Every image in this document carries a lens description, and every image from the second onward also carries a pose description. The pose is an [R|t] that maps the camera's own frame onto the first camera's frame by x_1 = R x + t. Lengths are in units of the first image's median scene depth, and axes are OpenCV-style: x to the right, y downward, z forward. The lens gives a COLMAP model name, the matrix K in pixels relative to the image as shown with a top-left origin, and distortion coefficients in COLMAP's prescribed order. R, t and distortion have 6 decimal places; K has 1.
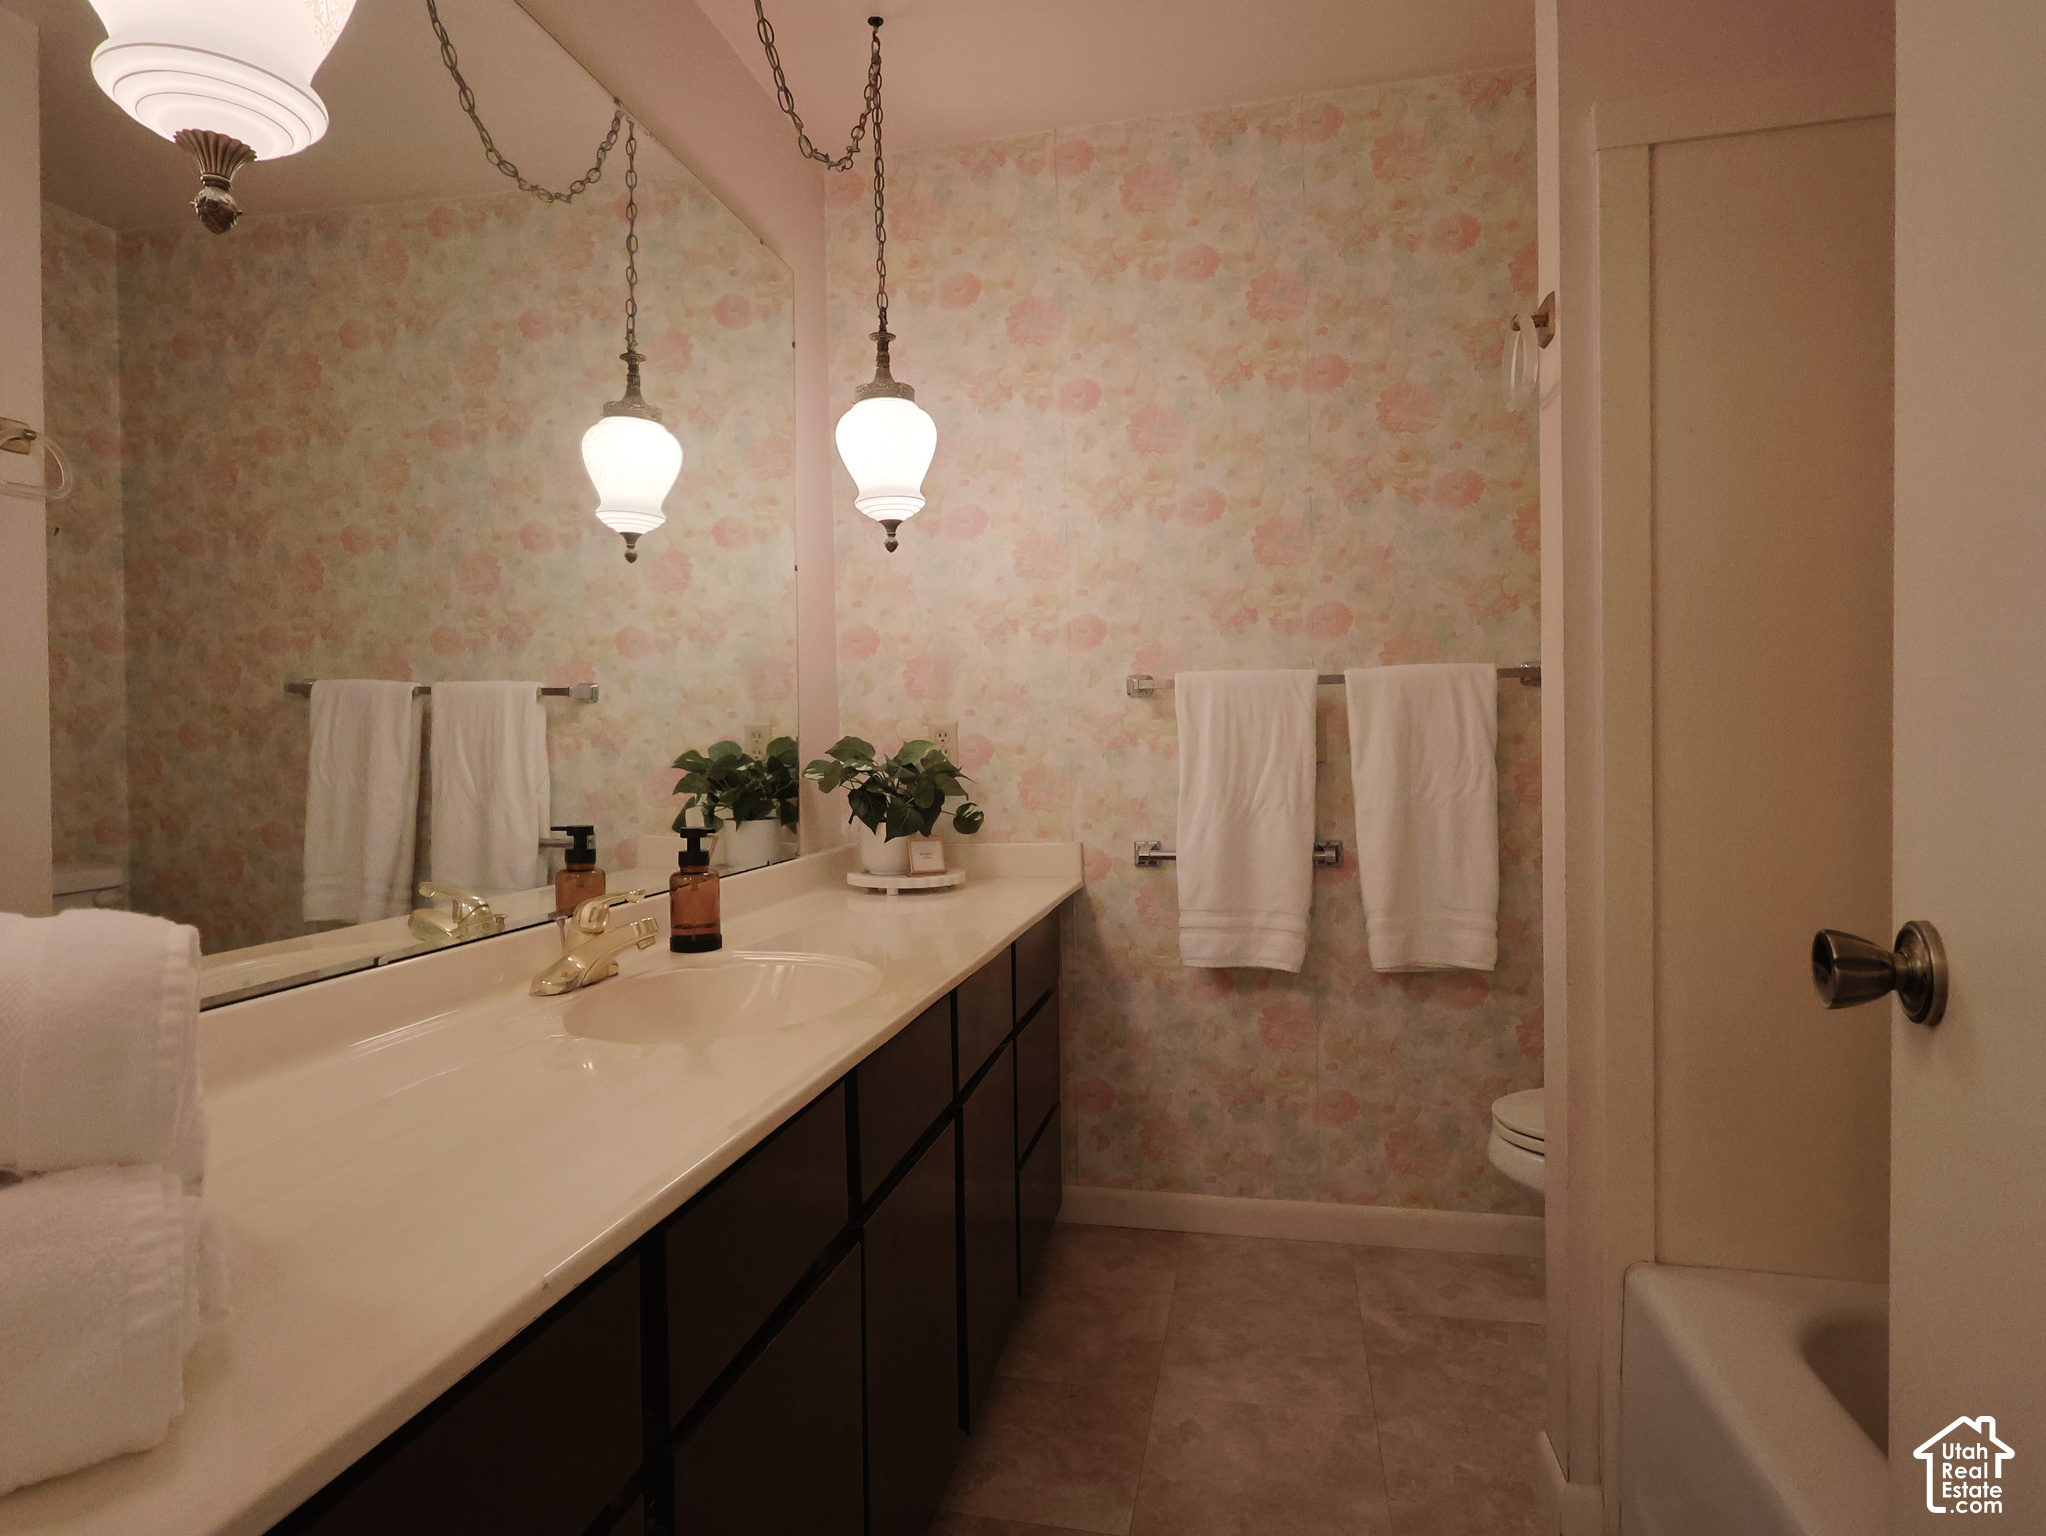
lens RADIAL K [[1153.9, 0, 1023.0], [0, 1153.9, 768.0], [0, 0, 1]] dist [-0.004181, 0.000707]
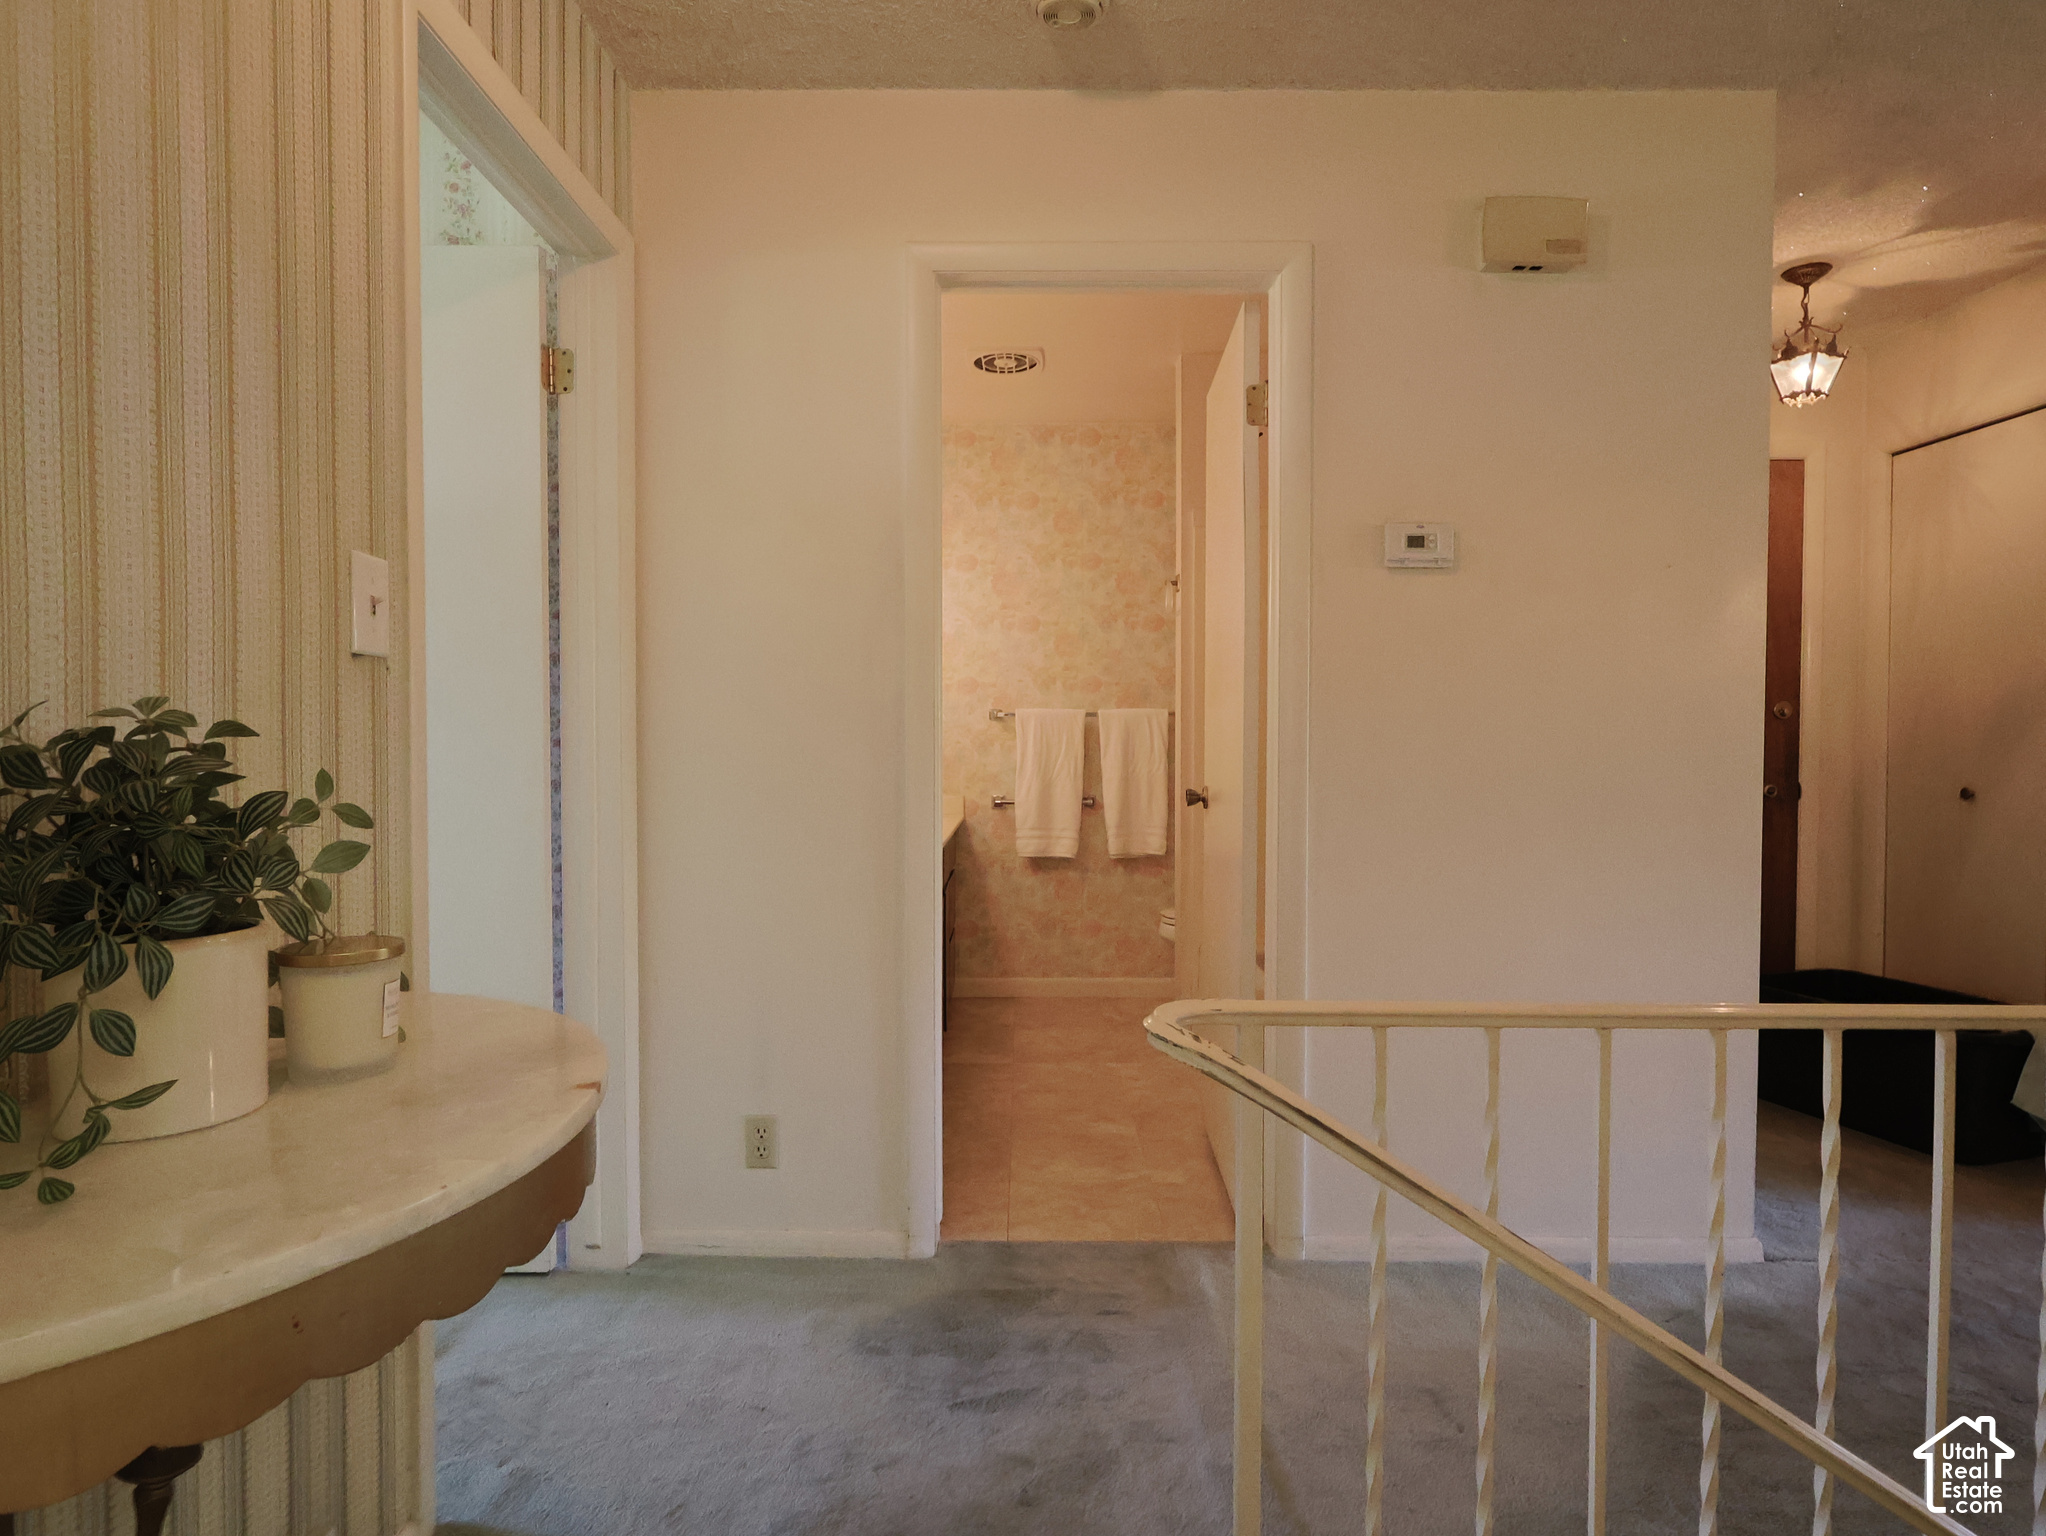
lens RADIAL K [[1153.9, 0, 1023.0], [0, 1153.9, 768.0], [0, 0, 1]] dist [-0.004181, 0.000707]
pose [[0.975762, 0.019862, 0.217932, -0.281231], [-0.014978, 0.999599, -0.024040, 0.065230], [-0.218322, 0.020193, 0.975668, -0.917568]]
